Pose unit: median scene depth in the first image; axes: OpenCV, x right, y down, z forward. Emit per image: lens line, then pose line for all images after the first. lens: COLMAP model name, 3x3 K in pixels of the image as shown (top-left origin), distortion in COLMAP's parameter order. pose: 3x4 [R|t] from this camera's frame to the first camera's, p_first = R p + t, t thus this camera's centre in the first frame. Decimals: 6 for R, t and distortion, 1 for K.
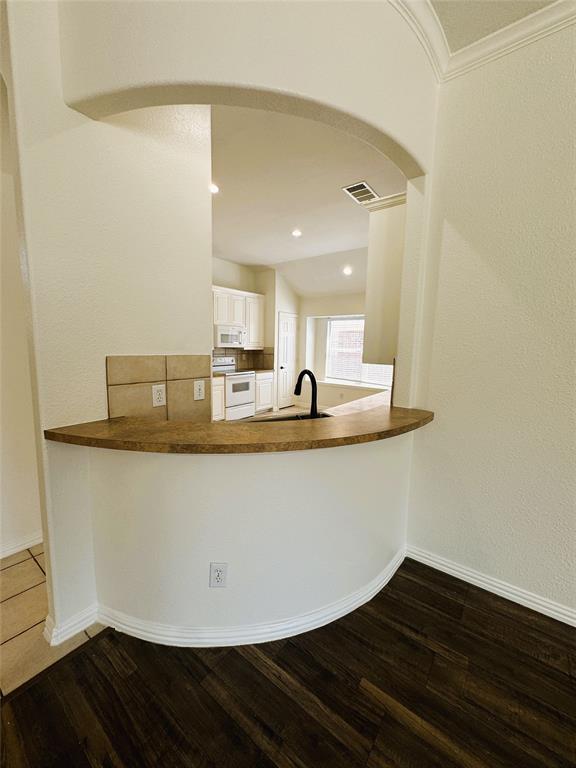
lens RADIAL K [[308.3, 0, 291.4], [0, 308.3, 383.7], [0, 0, 1]] dist [0.001395, 0.000195]
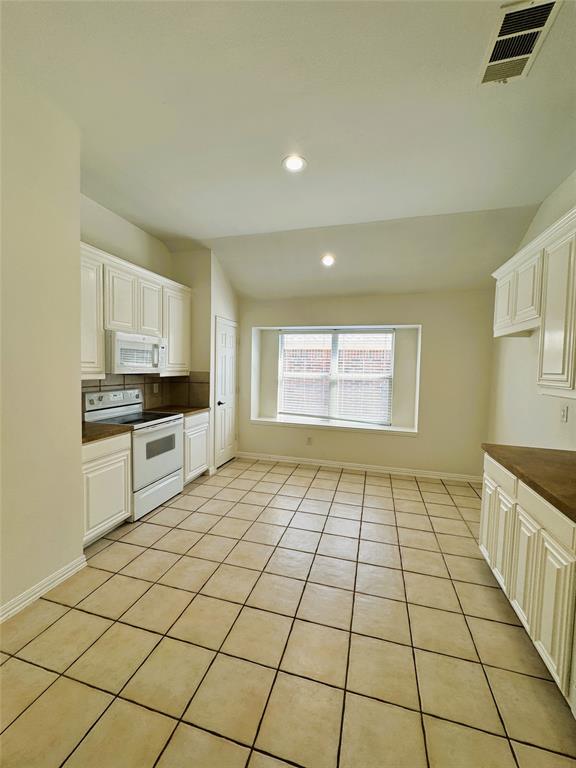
lens RADIAL K [[308.3, 0, 287.0], [0, 308.3, 383.0], [0, 0, 1]] dist [0.001395, 0.000195]
pose [[0.932060, -0.020331, 0.361732, -0.137585], [0.045084, 0.997173, -0.060118, -0.051747], [-0.359487, 0.072342, 0.930342, 0.371904]]
